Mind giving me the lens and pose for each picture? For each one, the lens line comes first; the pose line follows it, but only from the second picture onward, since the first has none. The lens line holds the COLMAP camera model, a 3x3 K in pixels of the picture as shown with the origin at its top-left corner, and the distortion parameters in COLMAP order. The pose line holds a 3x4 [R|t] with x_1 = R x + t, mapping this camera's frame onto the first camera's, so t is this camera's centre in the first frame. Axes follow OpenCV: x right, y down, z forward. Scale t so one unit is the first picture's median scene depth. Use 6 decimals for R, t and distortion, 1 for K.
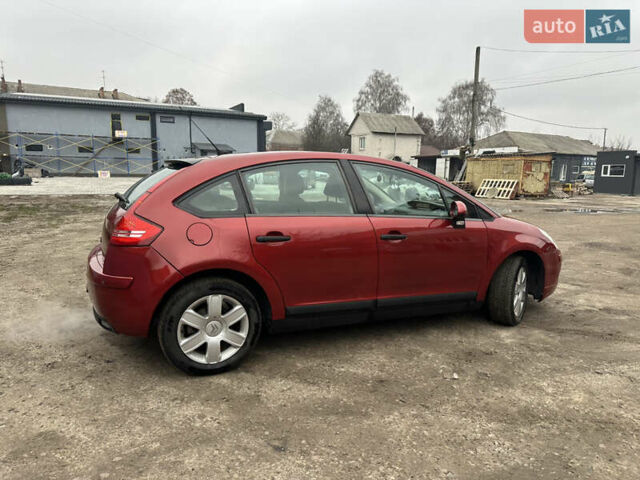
lens RADIAL K [[446.5, 0, 322.2], [0, 446.5, 243.9], [0, 0, 1]] dist [0.059887, -0.067991]
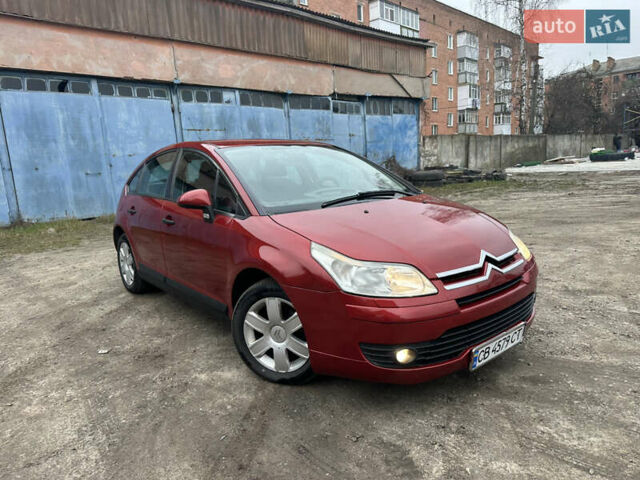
lens RADIAL K [[448.5, 0, 321.7], [0, 448.5, 242.5], [0, 0, 1]] dist [0.052181, -0.063431]
pose [[0.237411, 0.144626, -0.960583, 0.096244], [-0.094456, 0.987606, 0.125349, -0.010167], [0.966806, 0.060974, 0.248130, 0.082894]]
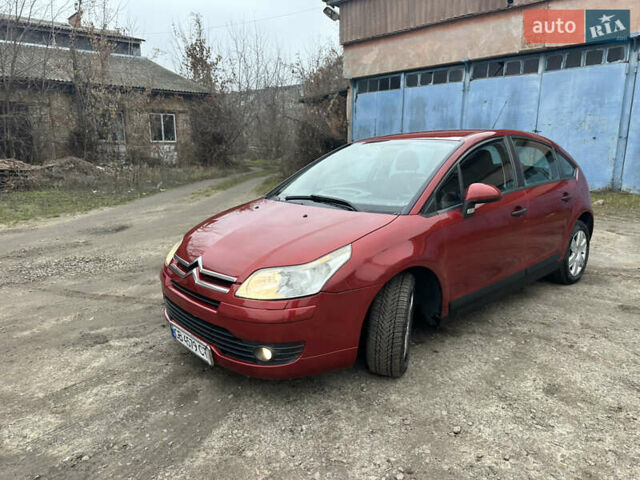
lens RADIAL K [[450.0, 0, 322.5], [0, 450.0, 240.6], [0, 0, 1]] dist [0.049397, -0.062102]
pose [[-0.963021, 0.050724, -0.264608, 0.048017], [-0.046422, 0.936191, 0.348414, -0.028181], [0.265396, 0.347814, -0.899217, 0.174197]]
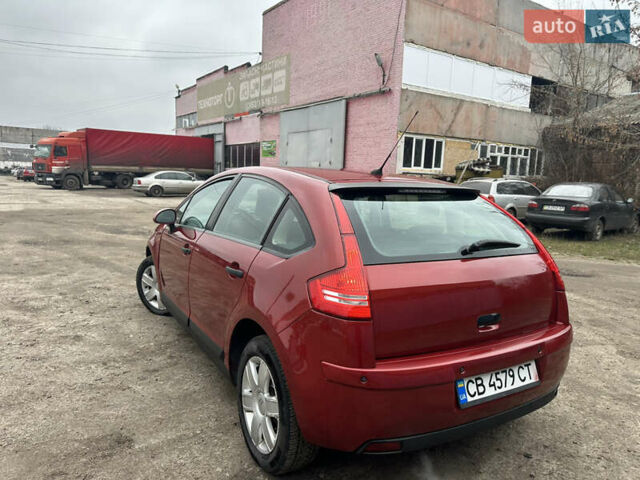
lens RADIAL K [[440.4, 0, 322.9], [0, 440.4, 246.8], [0, 0, 1]] dist [0.090142, -0.145497]
pose [[-0.086145, -0.170932, 0.981510, -0.078619], [0.117679, 0.976530, 0.180394, -0.018301], [-0.989308, 0.131043, -0.064008, 0.093726]]
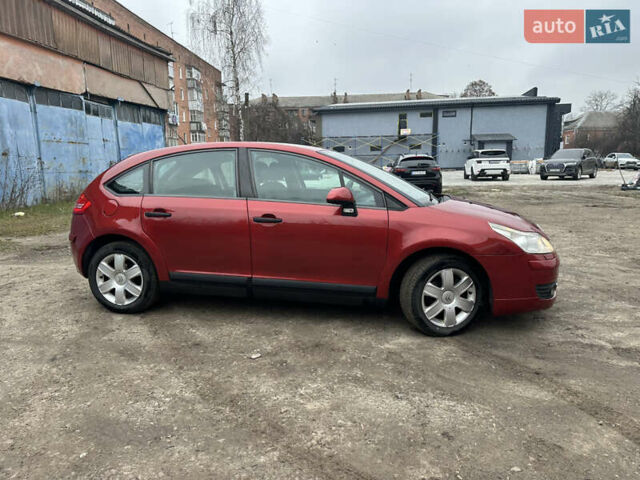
lens RADIAL K [[448.8, 0, 321.8], [0, 448.8, 236.5], [0, 0, 1]] dist [0.054557, -0.063143]
pose [[0.793831, 0.070912, -0.603990, 0.068482], [-0.072287, 0.997140, 0.022062, -0.000755], [0.603827, 0.026147, 0.796687, 0.018487]]
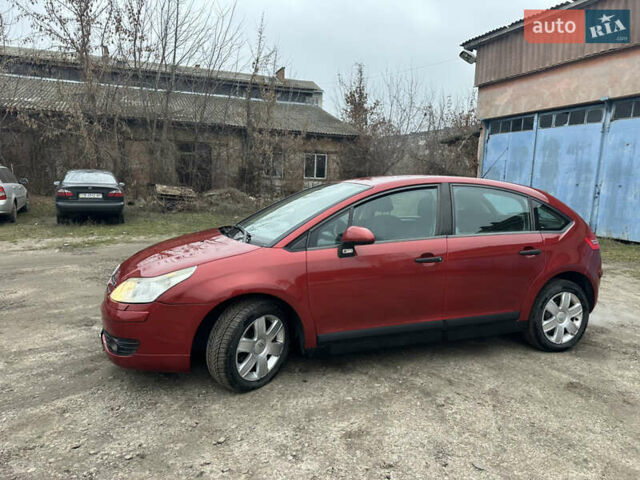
lens RADIAL K [[445.5, 0, 322.4], [0, 445.5, 240.1], [0, 0, 1]] dist [0.063187, -0.074421]
pose [[-0.992211, -0.058551, 0.109946, 0.004746], [-0.025040, 0.958379, 0.284400, -0.031343], [-0.122022, 0.279432, -0.952380, 0.184474]]
